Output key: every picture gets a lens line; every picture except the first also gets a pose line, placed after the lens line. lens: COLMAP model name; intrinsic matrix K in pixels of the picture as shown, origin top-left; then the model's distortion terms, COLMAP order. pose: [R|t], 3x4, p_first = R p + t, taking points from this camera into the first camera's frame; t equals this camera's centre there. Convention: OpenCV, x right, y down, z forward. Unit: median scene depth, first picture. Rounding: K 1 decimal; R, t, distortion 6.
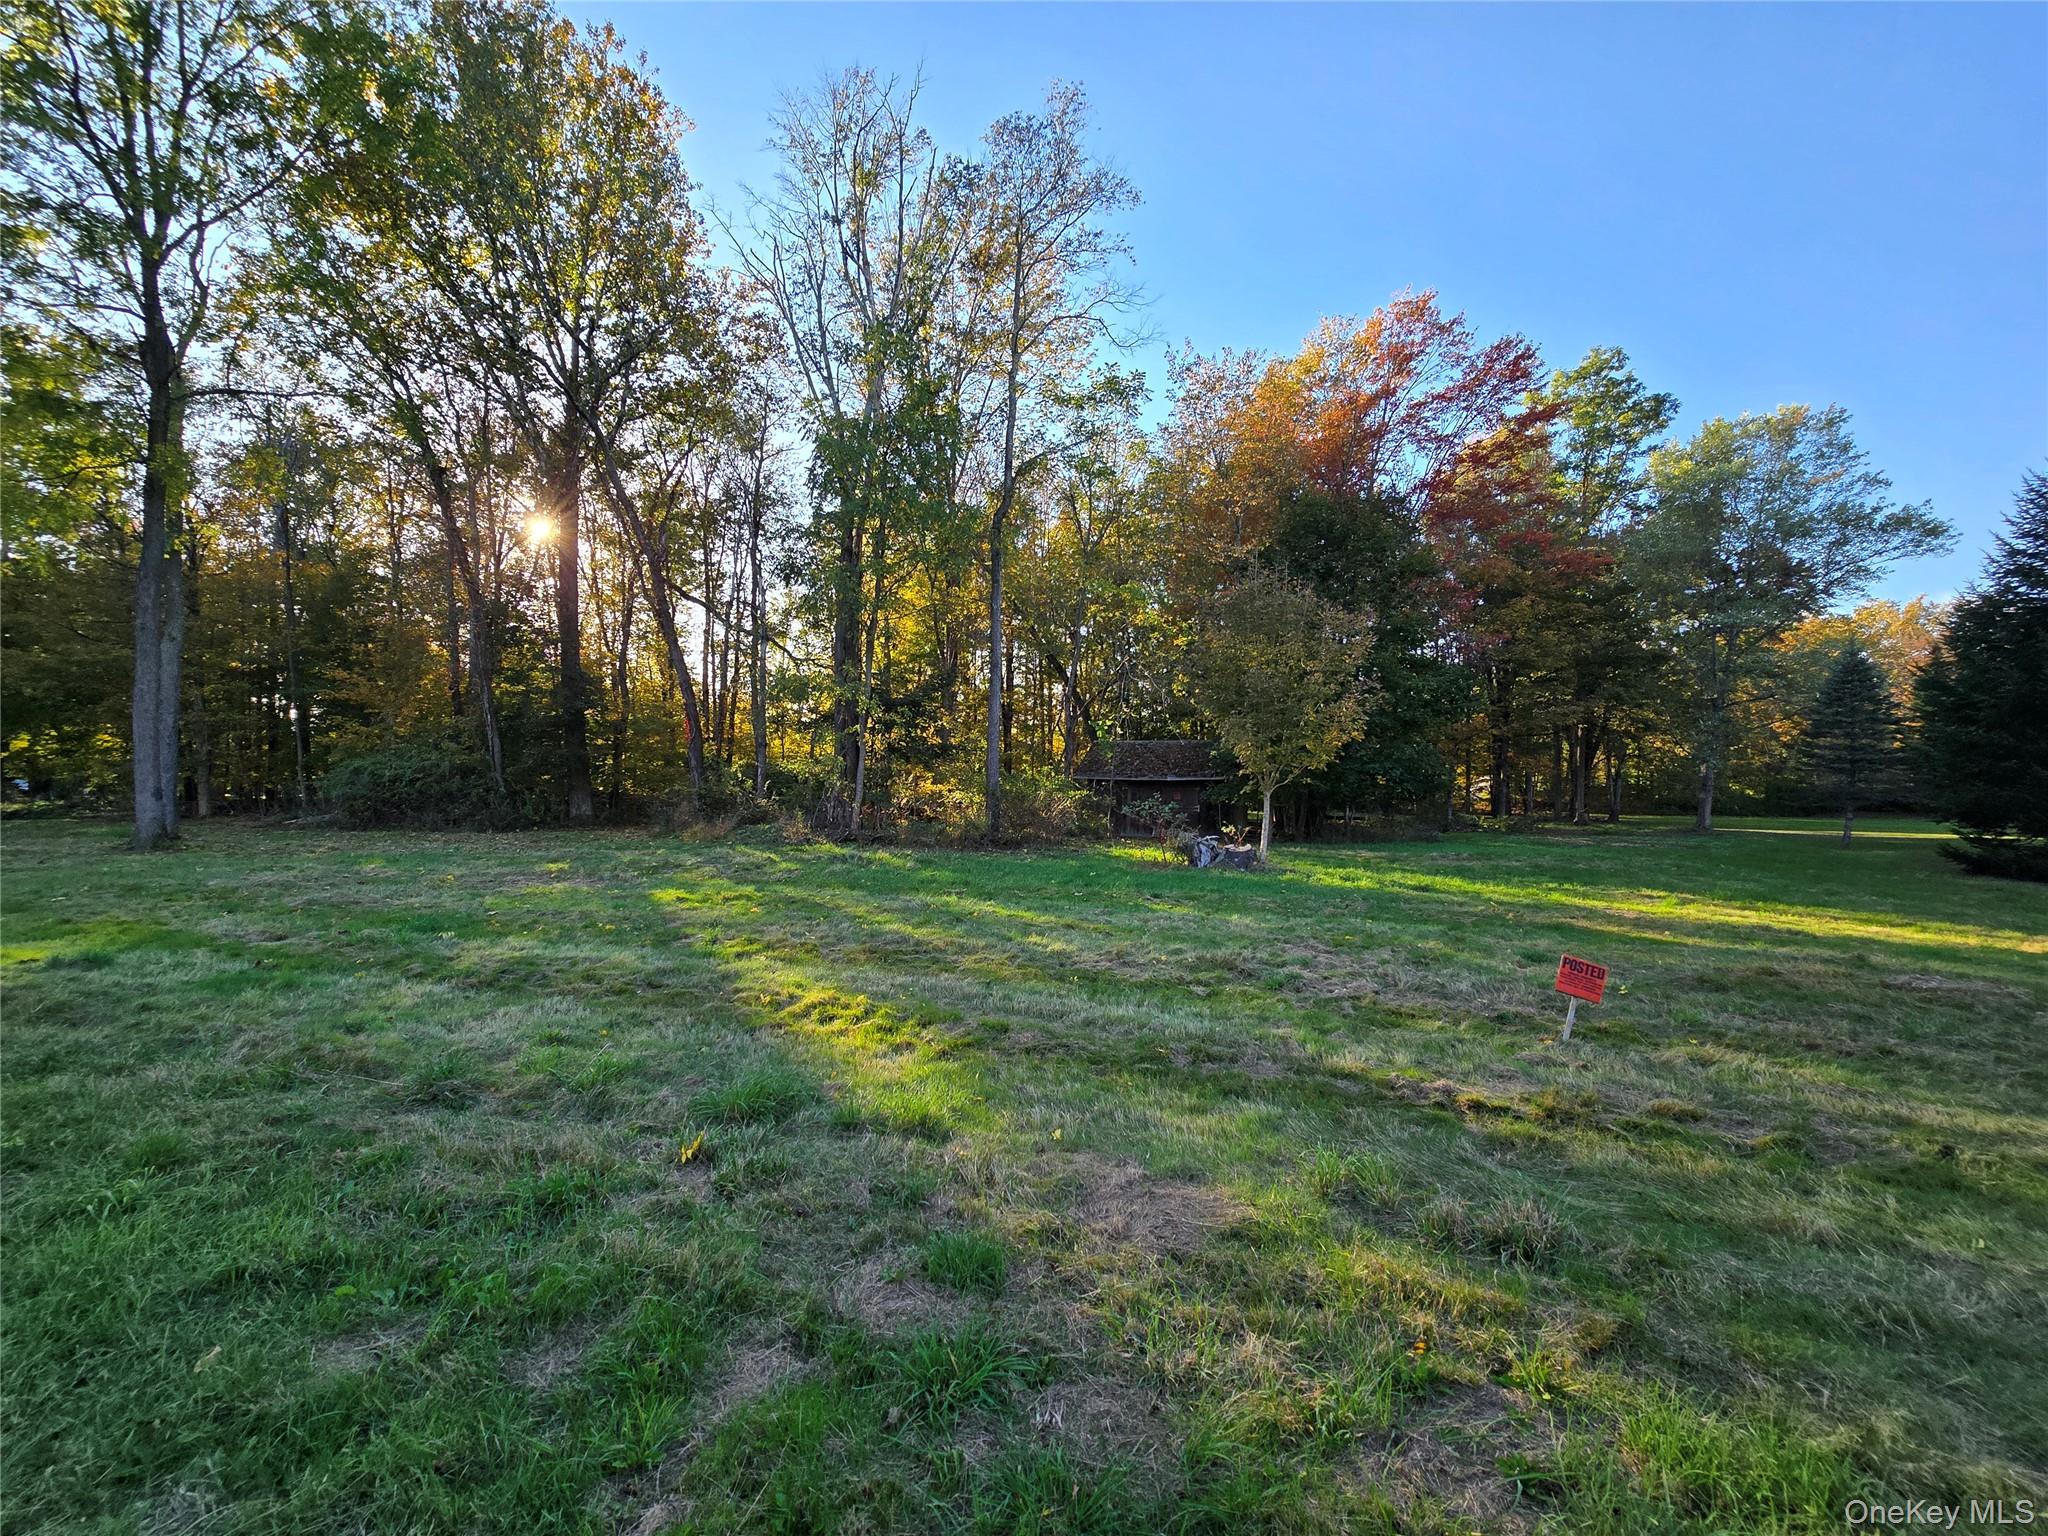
lens RADIAL K [[827.5, 0, 1024.0], [0, 827.5, 768.0], [0, 0, 1]] dist [0.016065, -0.010971]
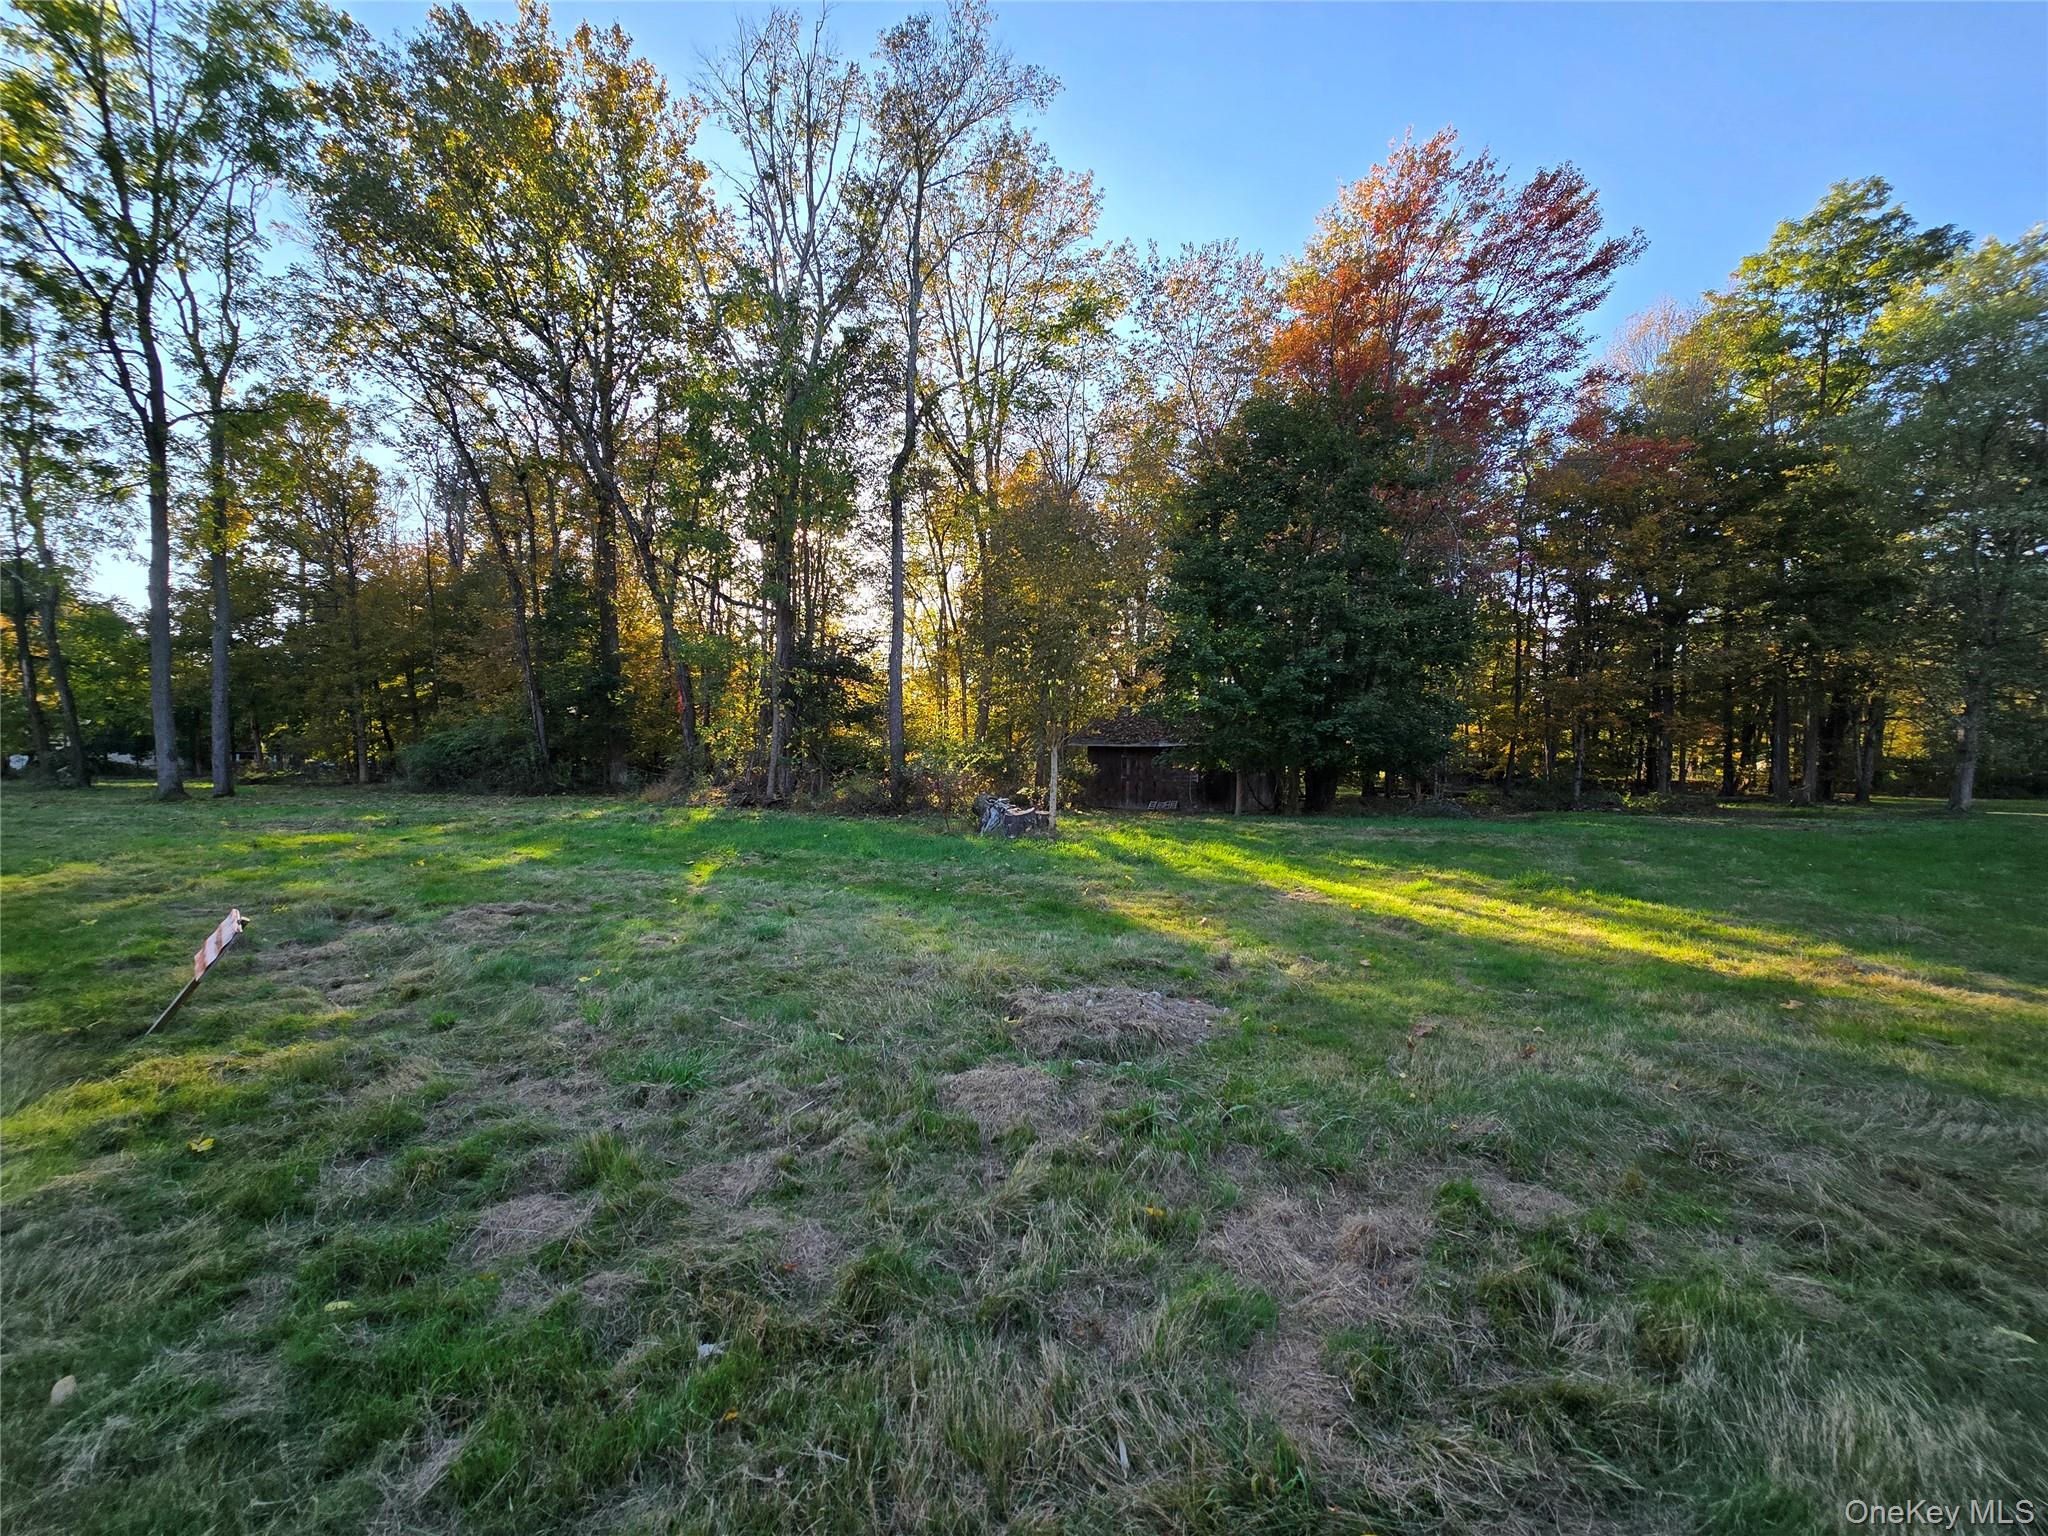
lens RADIAL K [[827.5, 0, 1024.0], [0, 827.5, 768.0], [0, 0, 1]] dist [0.016065, -0.010971]
pose [[0.966140, 0.003260, -0.257999, 0.313258], [0.004214, 0.999587, 0.028410, 0.011251], [0.257986, -0.028536, 0.965727, 0.114759]]
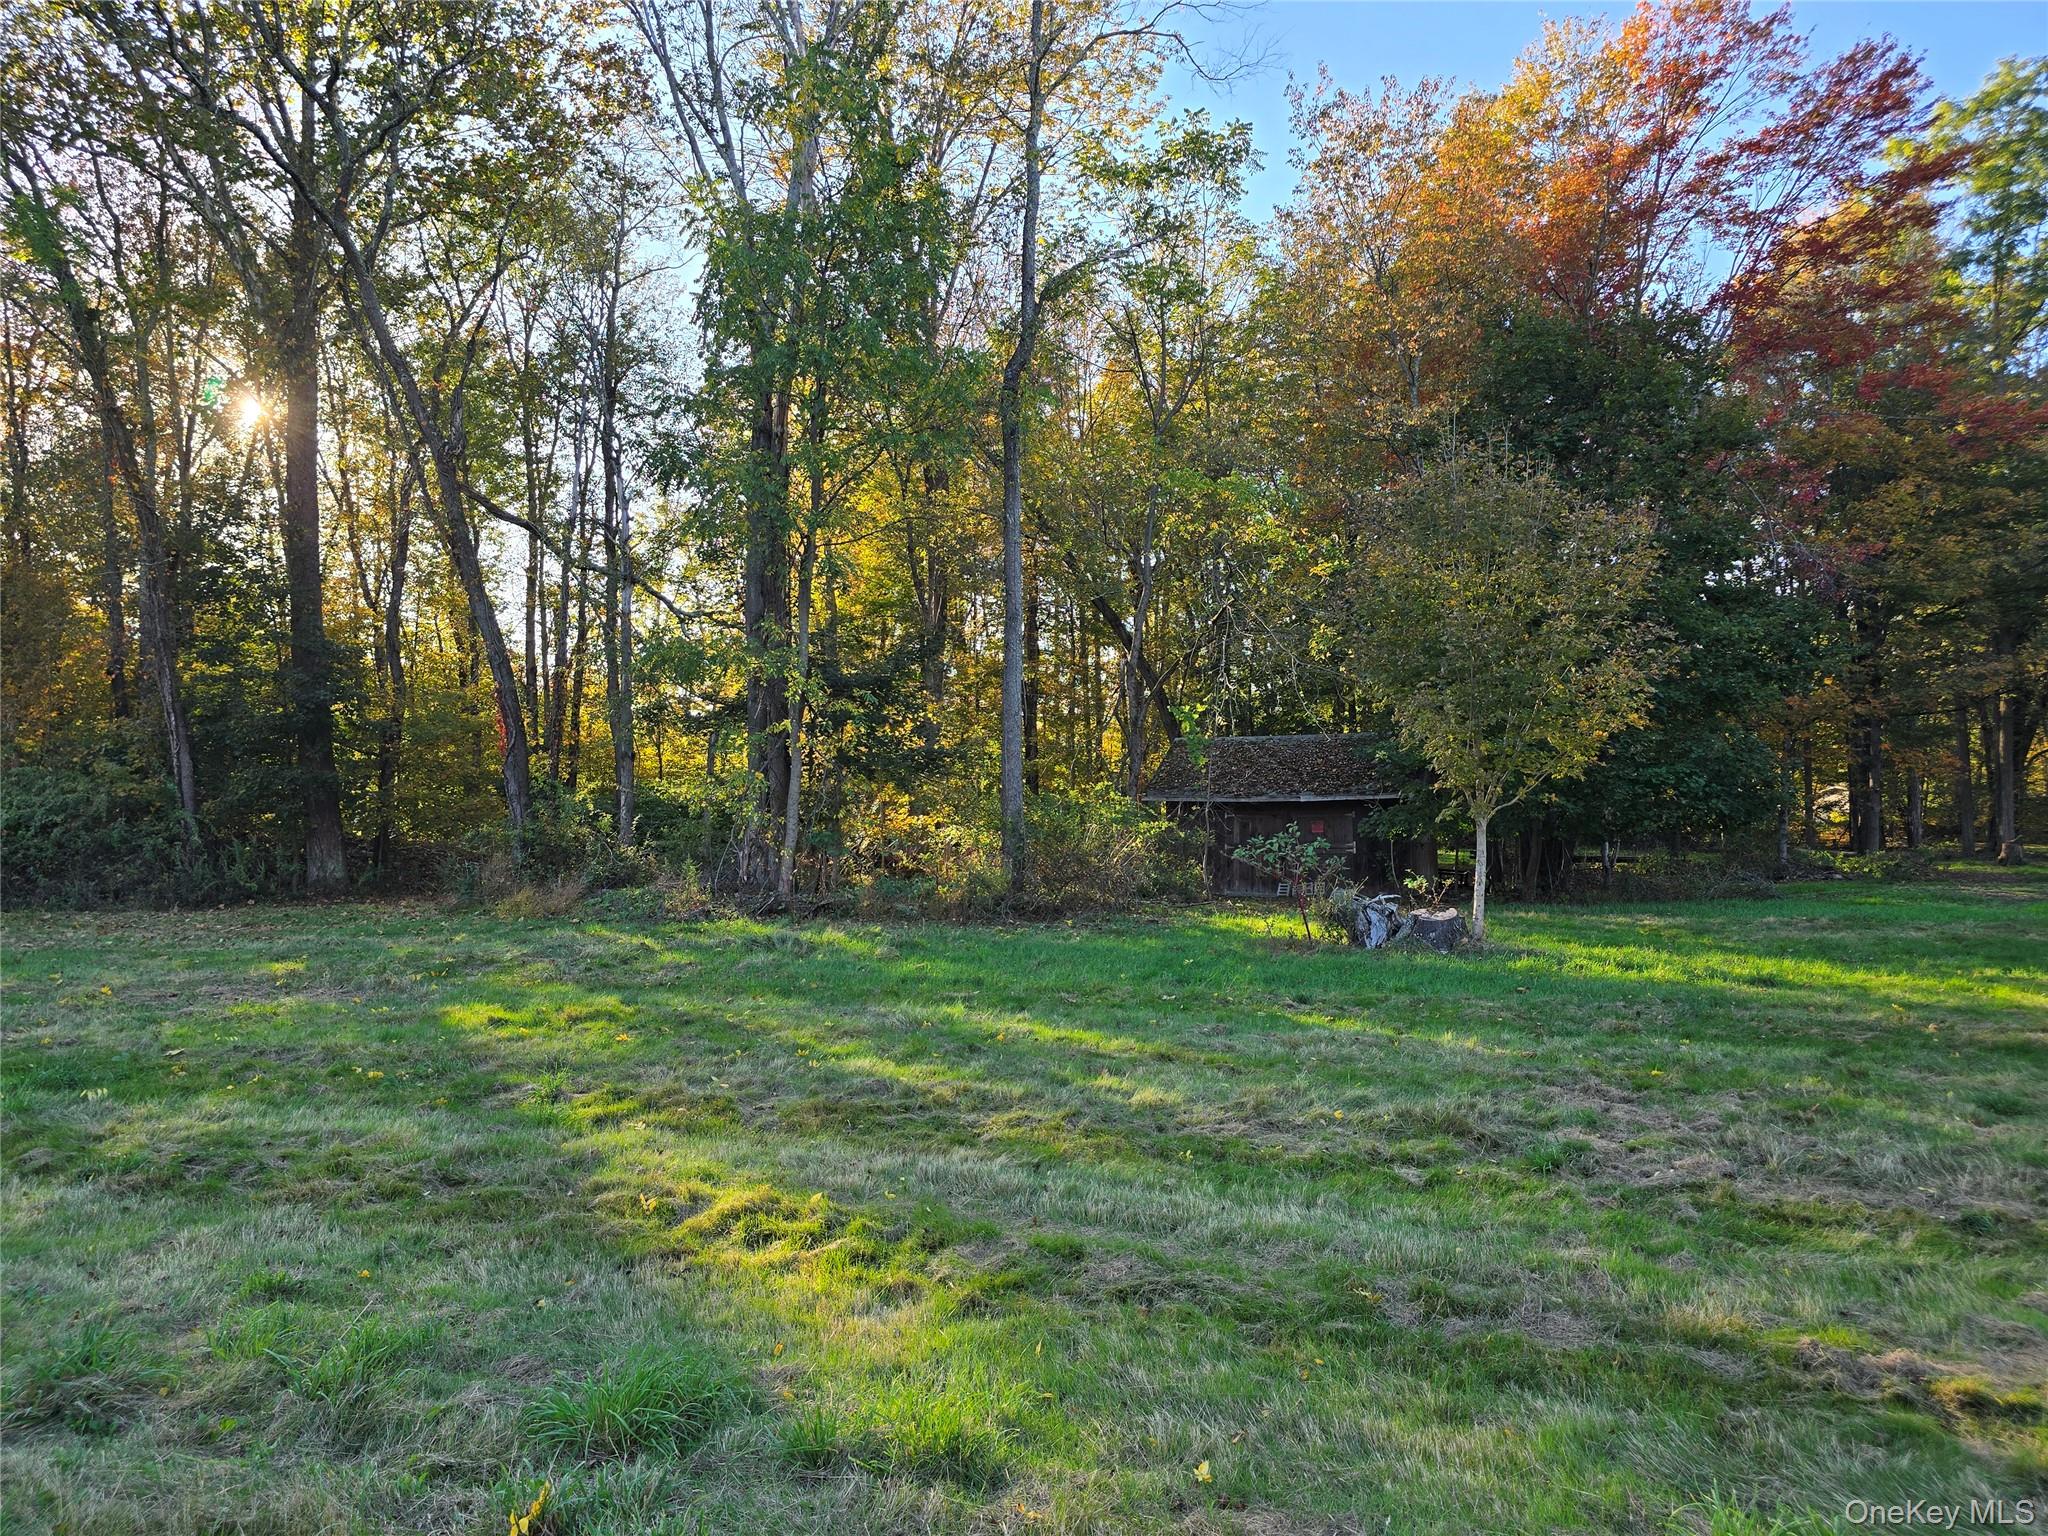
lens RADIAL K [[1362.7, 0, 1029.7], [0, 1362.7, 756.9], [0, 0, 1]] dist [0.062553, -0.048148]
pose [[0.999630, -0.019859, -0.018572, -0.005246], [0.019466, 0.999588, -0.021103, -0.000384], [0.018984, 0.020733, 0.999605, 0.010773]]
